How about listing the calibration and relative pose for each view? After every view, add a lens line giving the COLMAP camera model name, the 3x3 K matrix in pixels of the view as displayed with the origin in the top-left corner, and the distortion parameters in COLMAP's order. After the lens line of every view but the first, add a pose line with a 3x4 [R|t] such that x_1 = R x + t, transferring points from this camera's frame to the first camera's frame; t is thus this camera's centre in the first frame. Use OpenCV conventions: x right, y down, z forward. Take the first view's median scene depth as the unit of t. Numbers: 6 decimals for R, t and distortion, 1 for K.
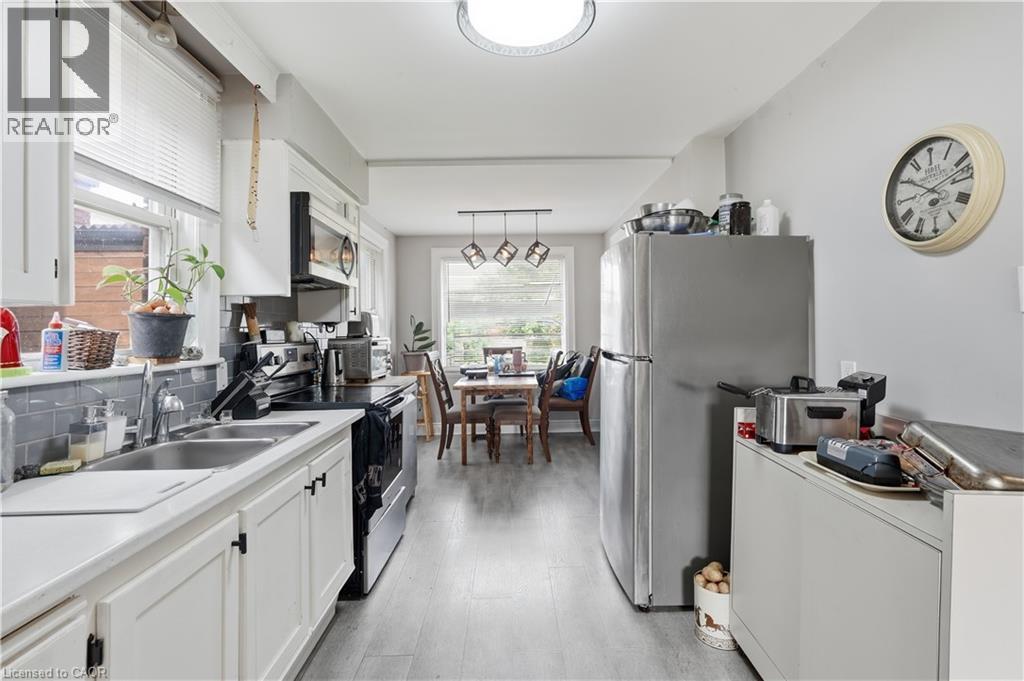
lens RADIAL K [[480.0, 0, 511.3], [0, 480.0, 317.4], [0, 0, 1]] dist [-0.002560, 0.000455]
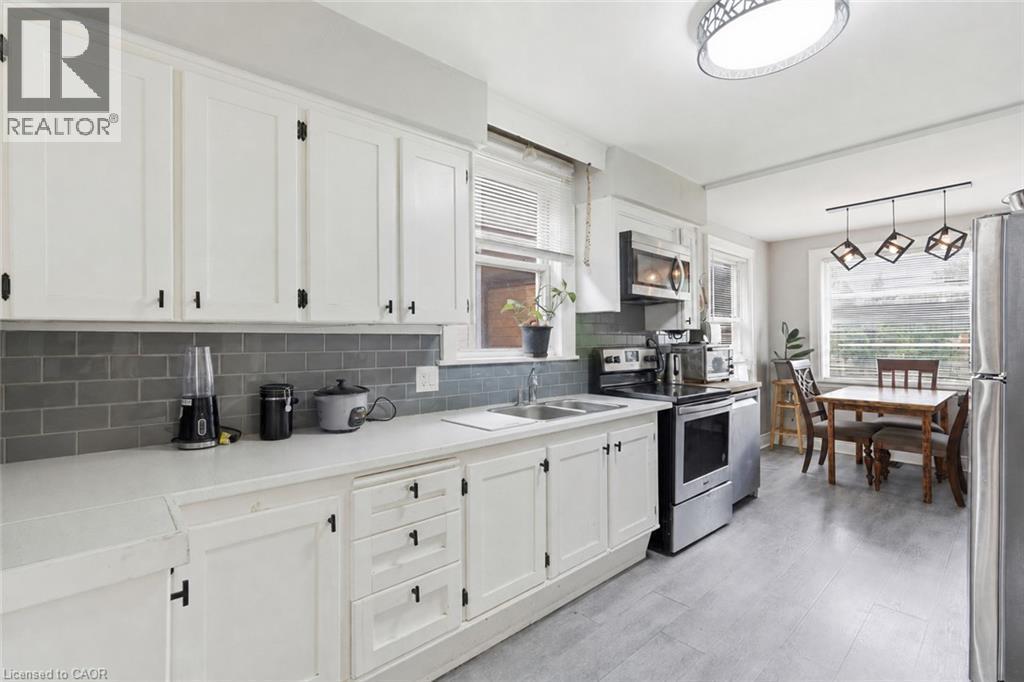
lens RADIAL K [[455.7, 0, 516.4], [0, 455.7, 337.4], [0, 0, 1]] dist [-0.001928, -0.000122]
pose [[0.669373, 0.006352, -0.742900, 0.212488], [0.013597, 0.999691, 0.020799, -0.001539], [0.742802, -0.024023, 0.669080, -0.044824]]
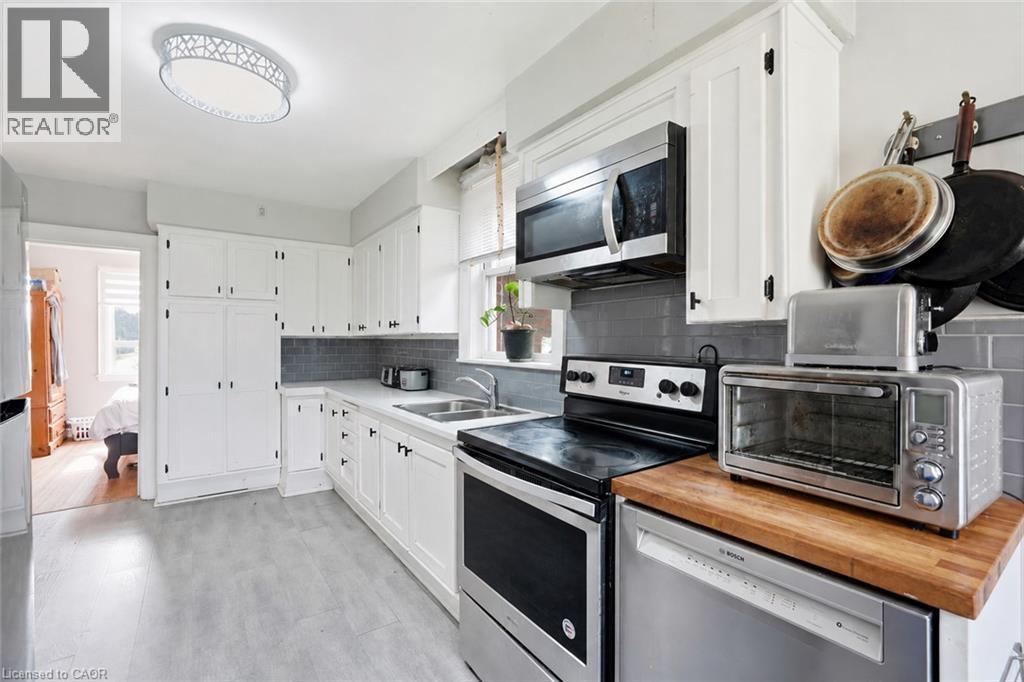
lens RADIAL K [[455.7, 0, 516.4], [0, 455.7, 337.4], [0, 0, 1]] dist [-0.001928, -0.000122]
pose [[-0.809599, 0.012011, -0.586861, 0.071080], [0.022533, 0.999690, -0.010626, 0.018909], [0.586551, -0.021827, -0.809618, 1.220569]]
